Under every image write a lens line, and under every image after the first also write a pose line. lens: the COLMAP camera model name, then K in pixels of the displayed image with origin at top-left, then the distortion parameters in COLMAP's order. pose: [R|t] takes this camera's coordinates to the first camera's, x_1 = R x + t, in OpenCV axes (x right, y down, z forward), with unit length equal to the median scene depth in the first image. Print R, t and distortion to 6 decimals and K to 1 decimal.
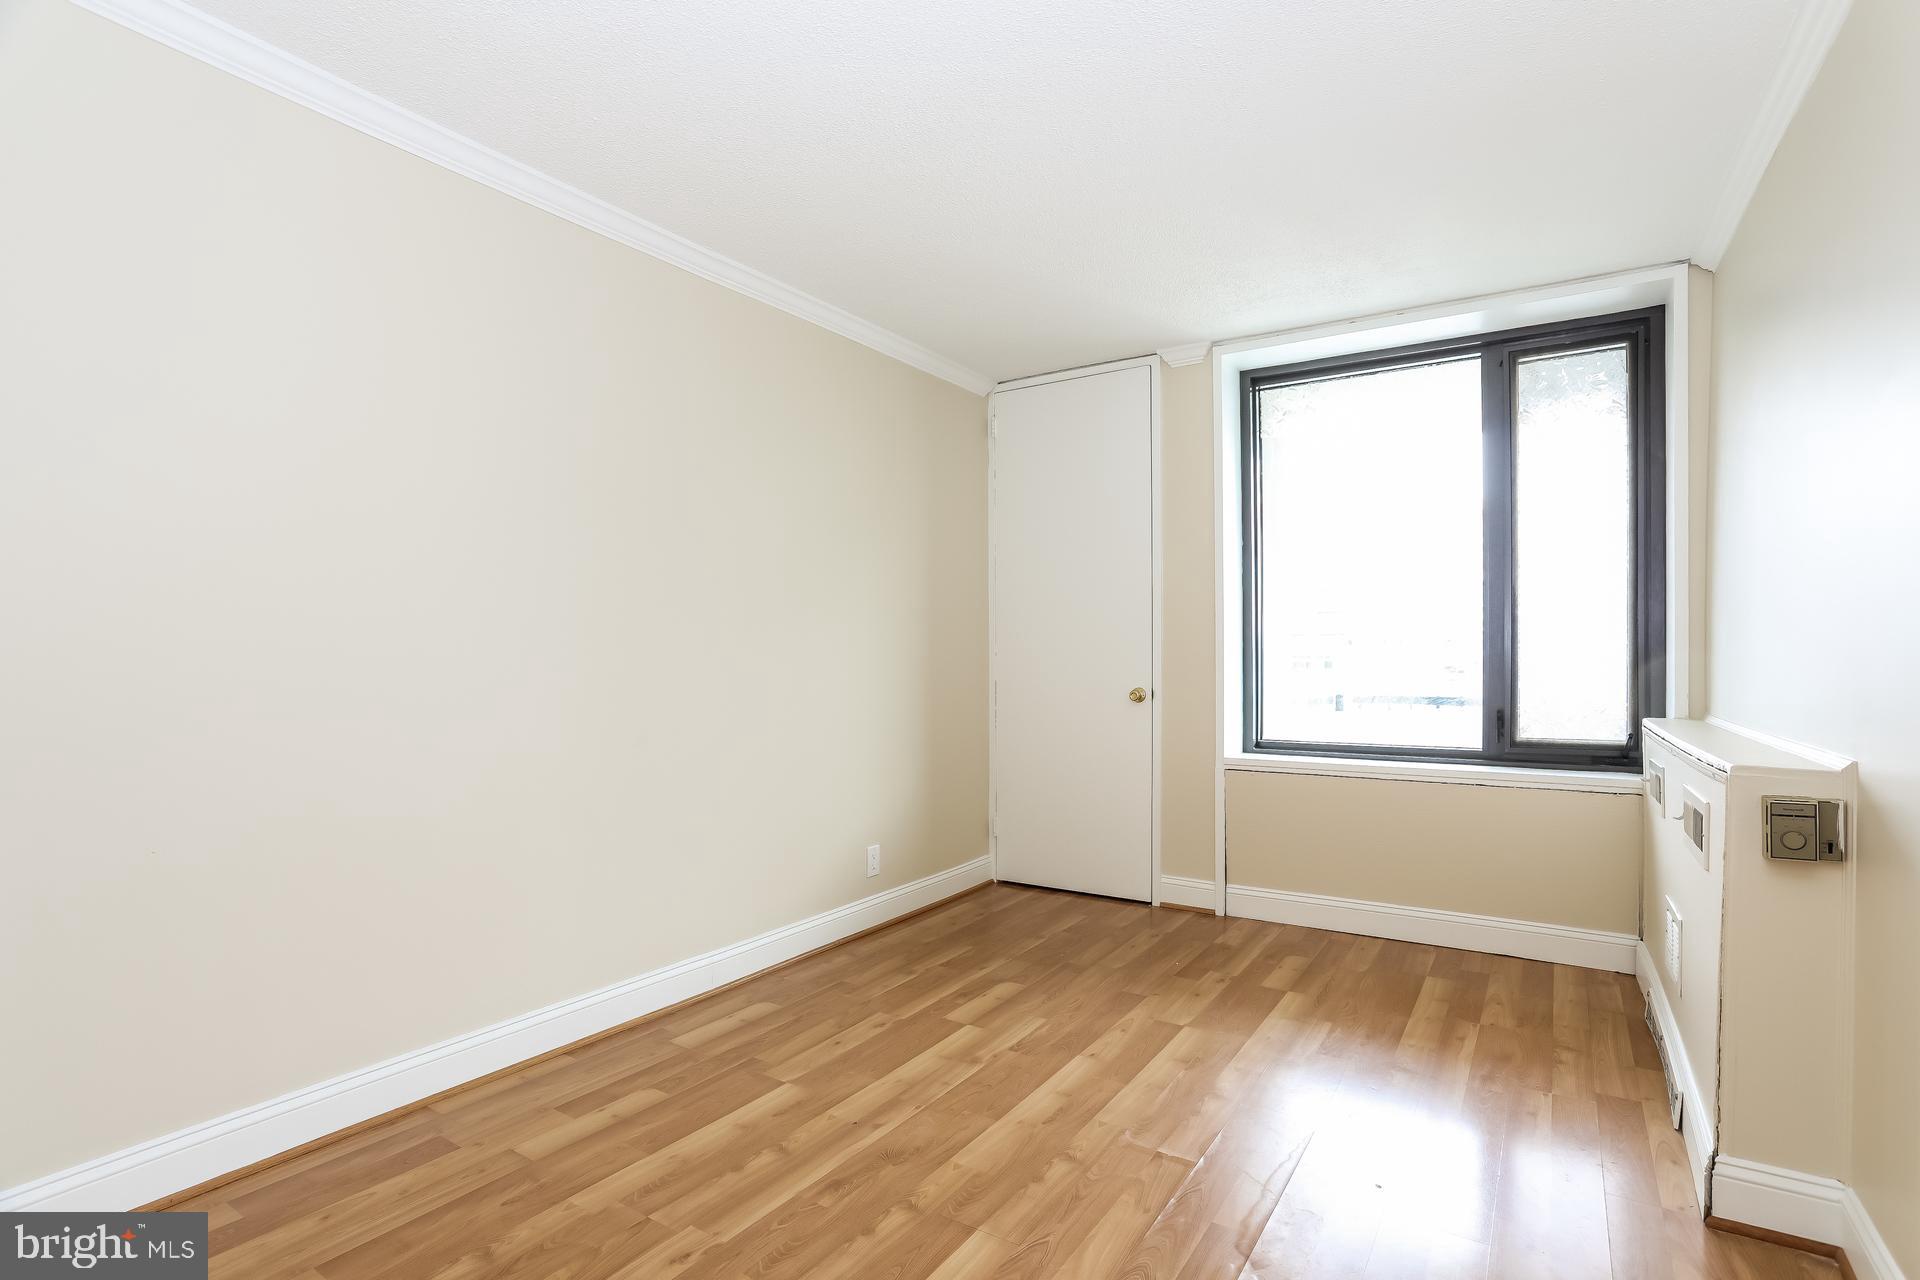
lens RADIAL K [[935.6, 0, 957.7], [0, 935.6, 665.8], [0, 0, 1]] dist [-0.050565, 0.011823]
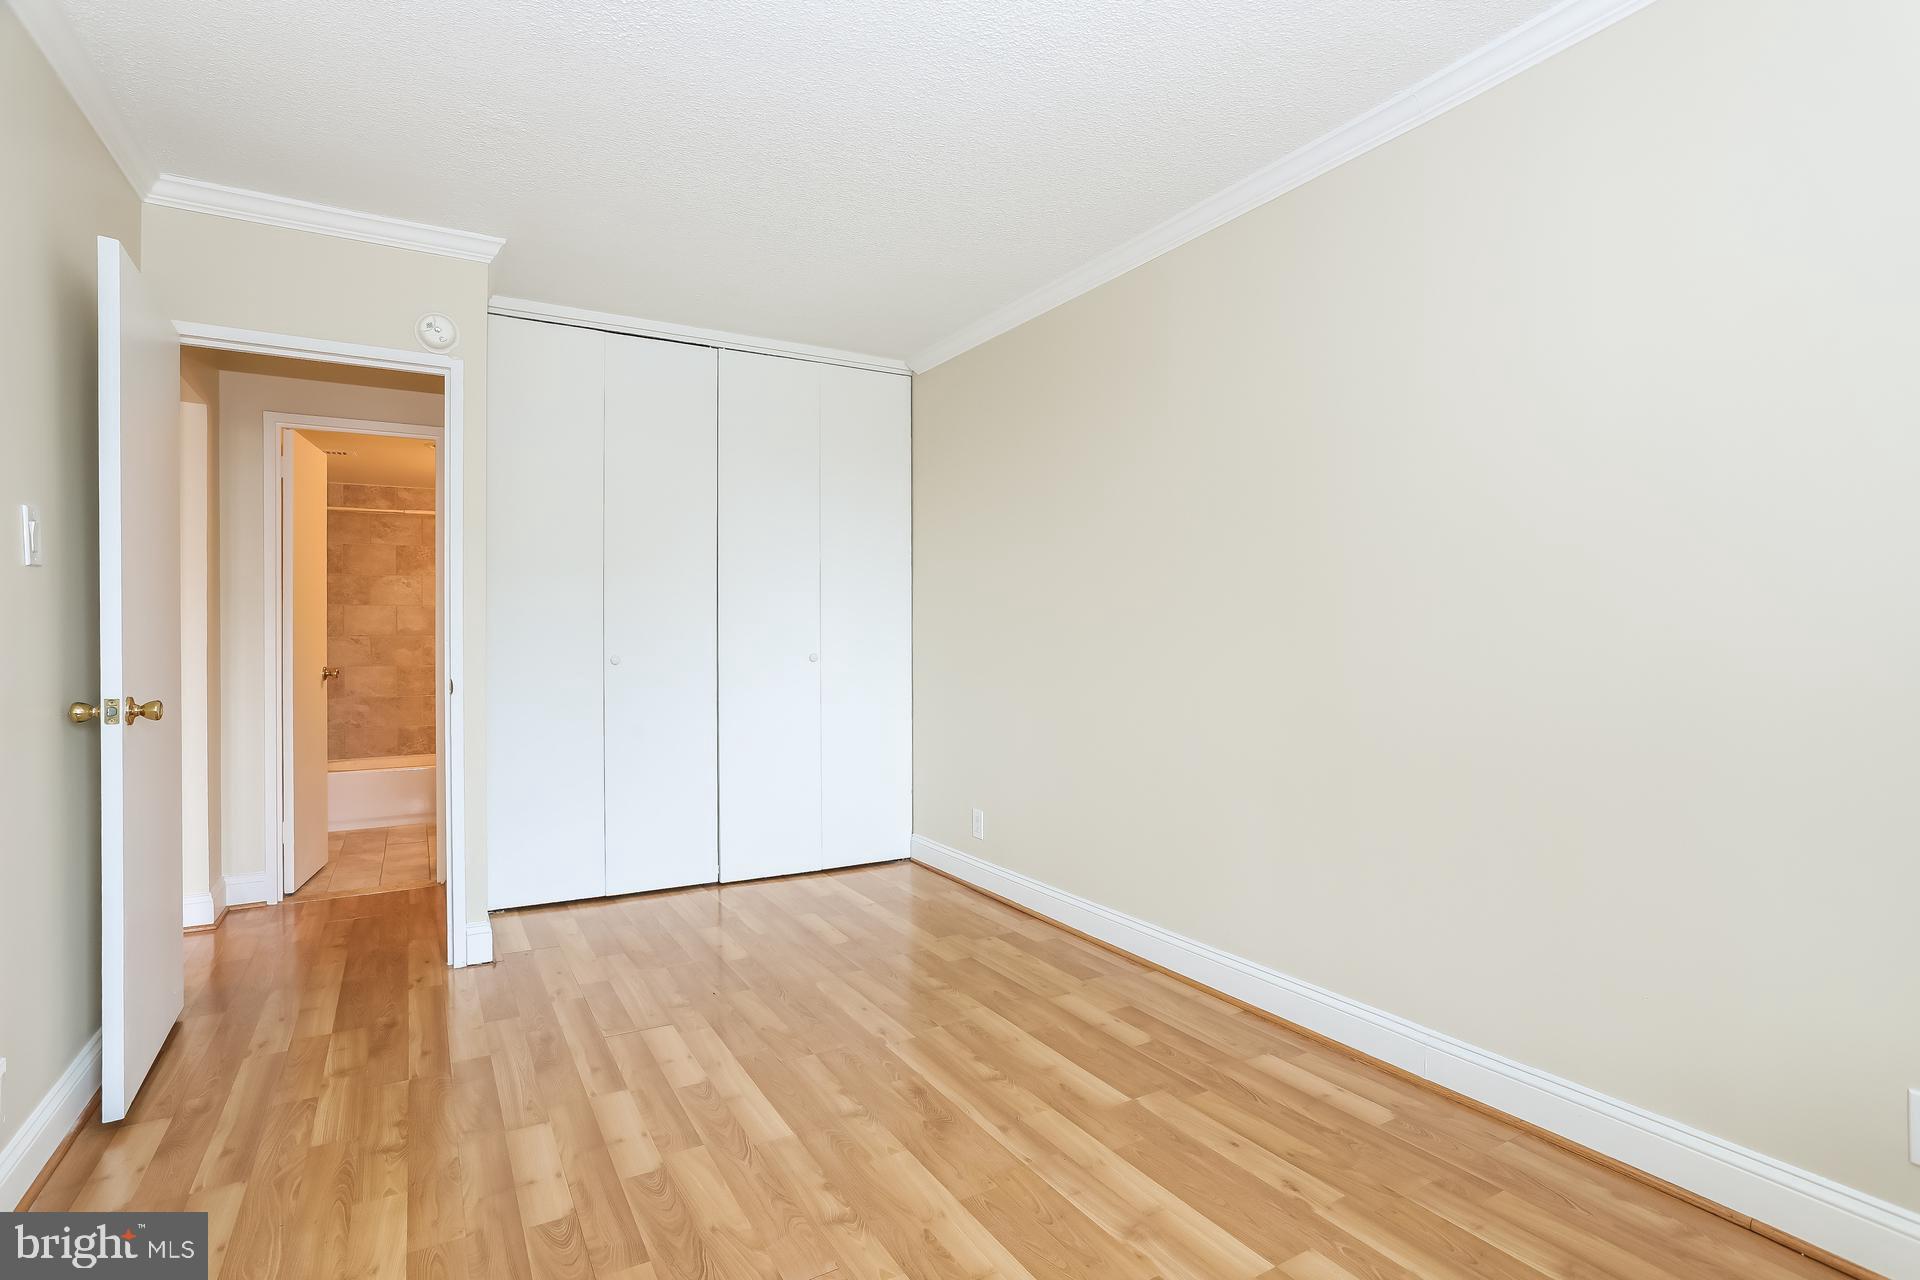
lens RADIAL K [[935.6, 0, 947.2], [0, 935.6, 635.4], [0, 0, 1]] dist [-0.050565, 0.011823]
pose [[-0.451371, 0.003437, -0.892330, 0.559187], [-0.004934, 0.999968, 0.006347, -0.009266], [0.892323, 0.007268, -0.451340, 0.983263]]
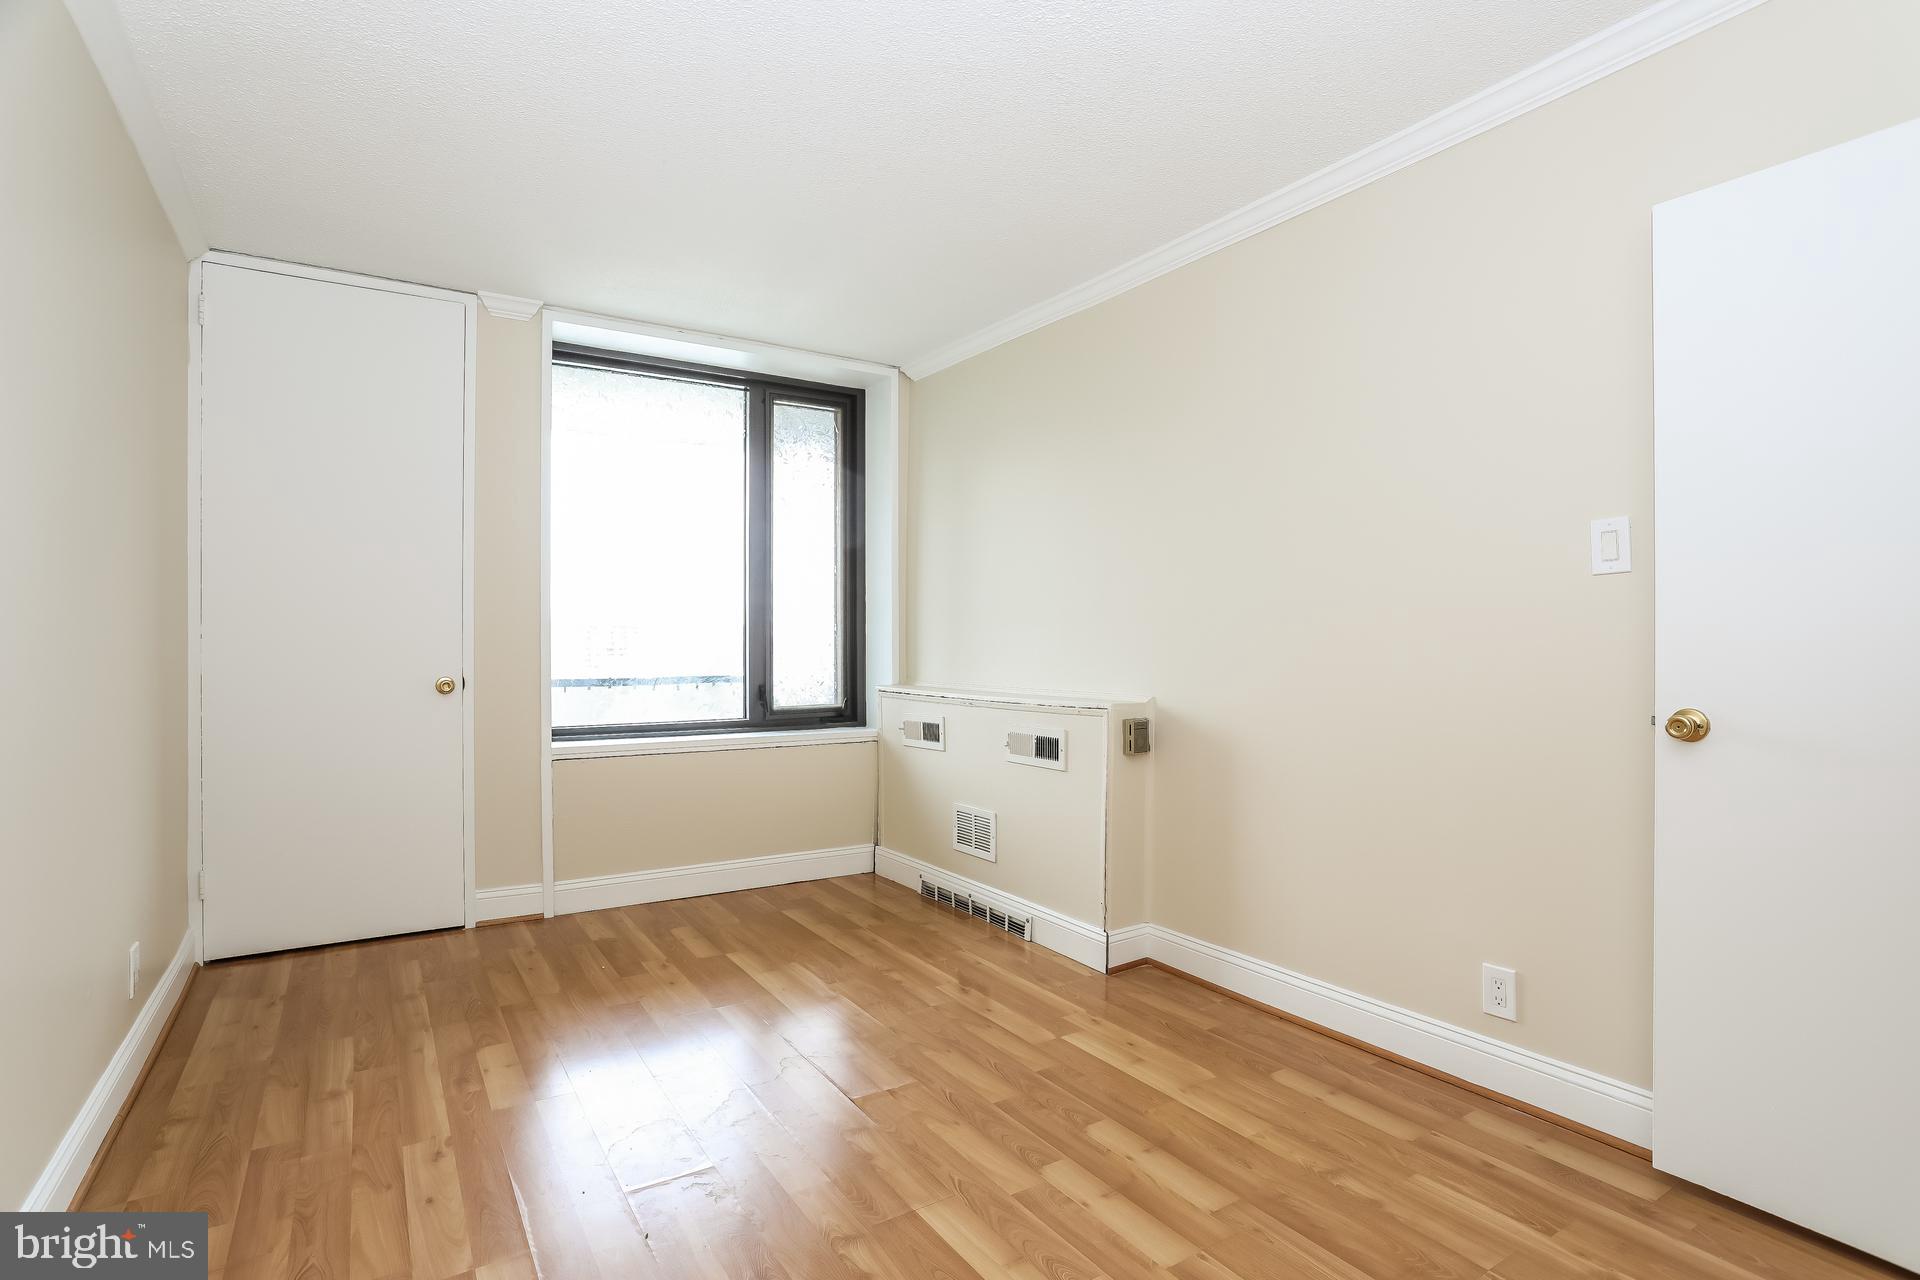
lens RADIAL K [[935.6, 0, 952.1], [0, 935.6, 637.7], [0, 0, 1]] dist [-0.050565, 0.011823]
pose [[0.408902, 0.004909, 0.912565, -0.515850], [0.008000, 0.999928, -0.008964, -0.001634], [-0.912543, 0.010966, 0.408833, 0.318772]]
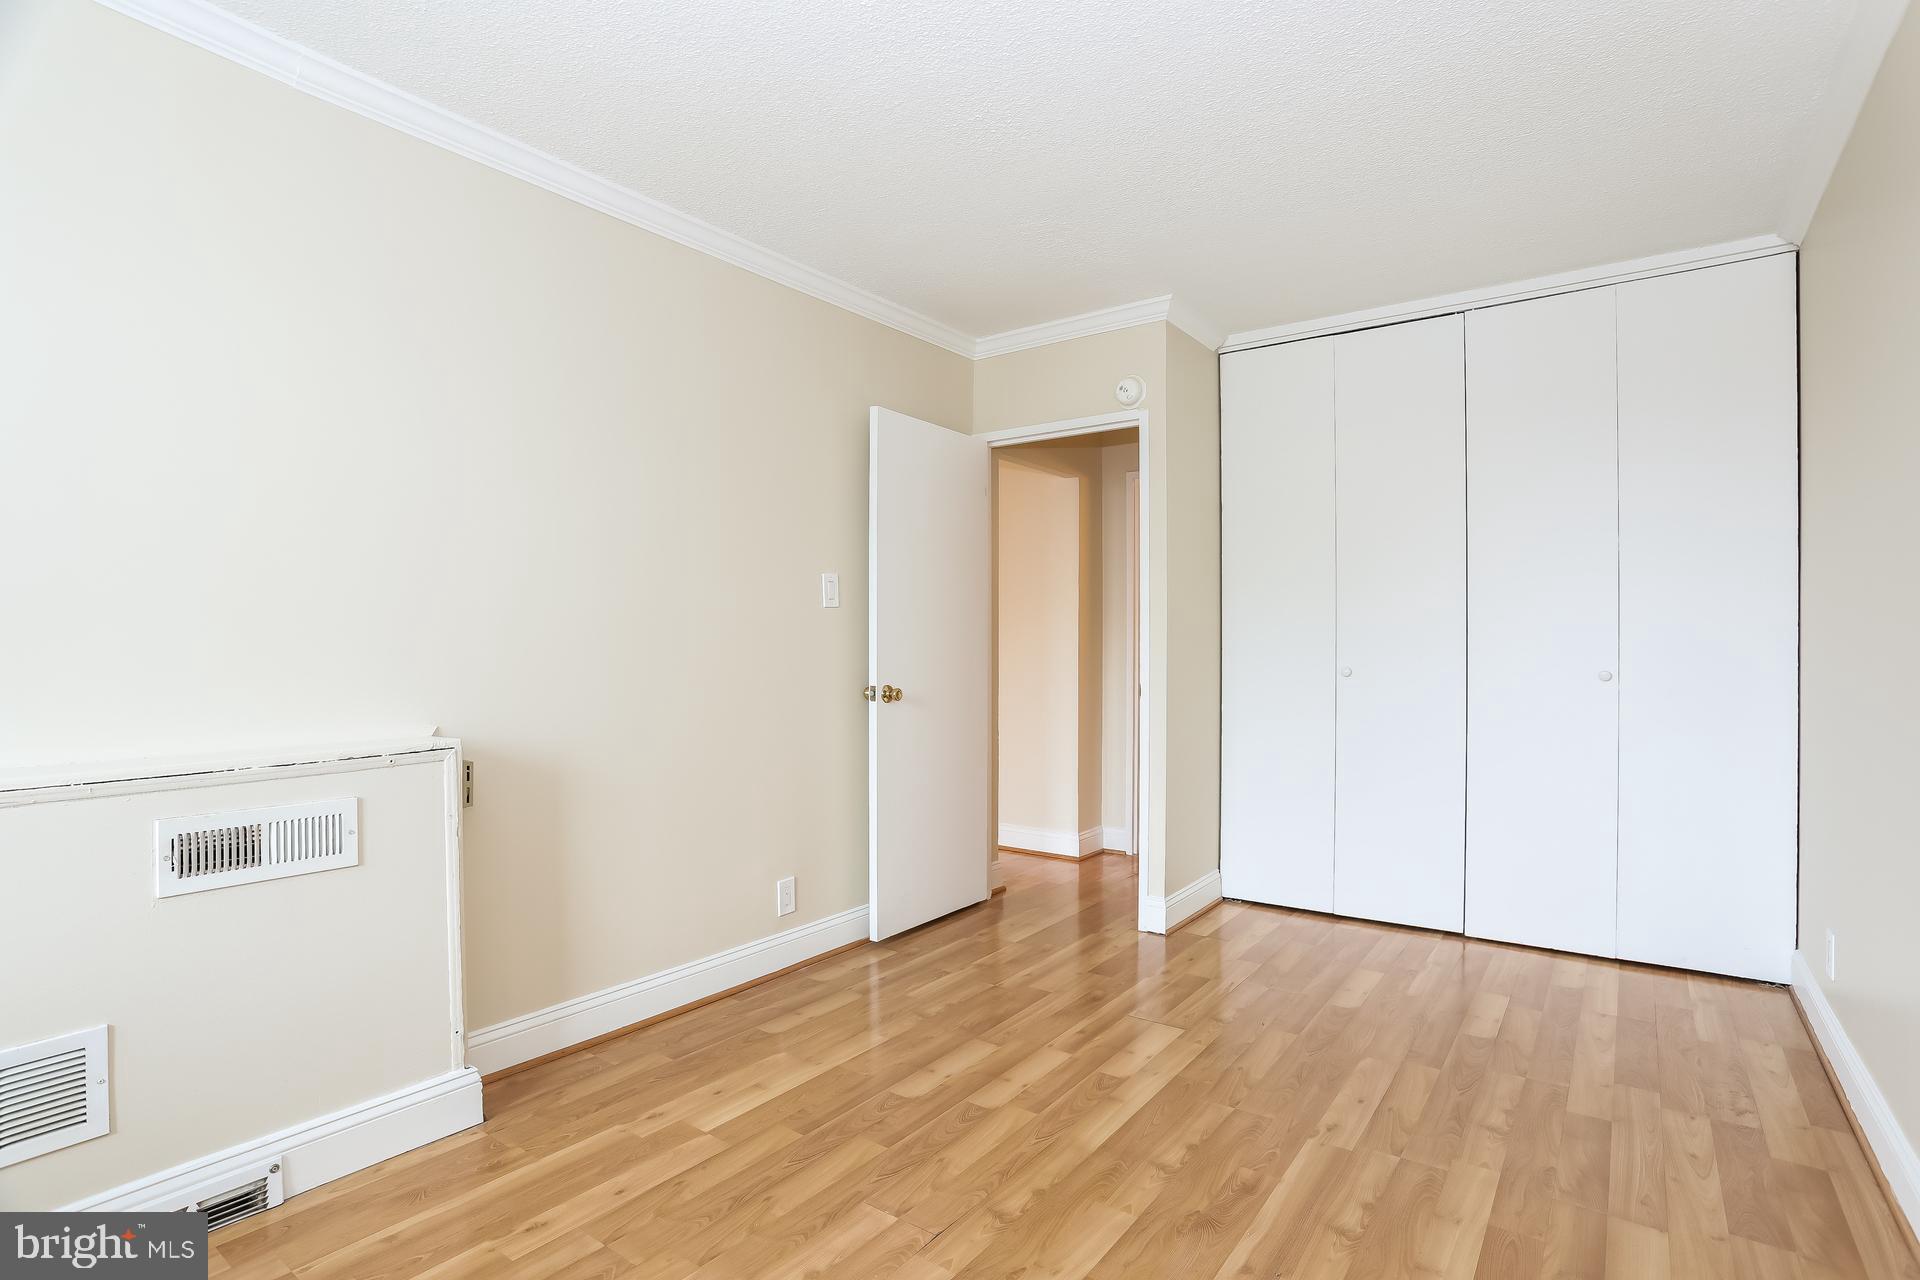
lens RADIAL K [[935.6, 0, 948.2], [0, 935.6, 642.7], [0, 0, 1]] dist [-0.050565, 0.011823]
pose [[-0.997616, 0.005417, 0.068800, 0.072089], [0.005721, 0.999975, 0.004220, -0.011857], [-0.068775, 0.004604, -0.997622, 1.257443]]
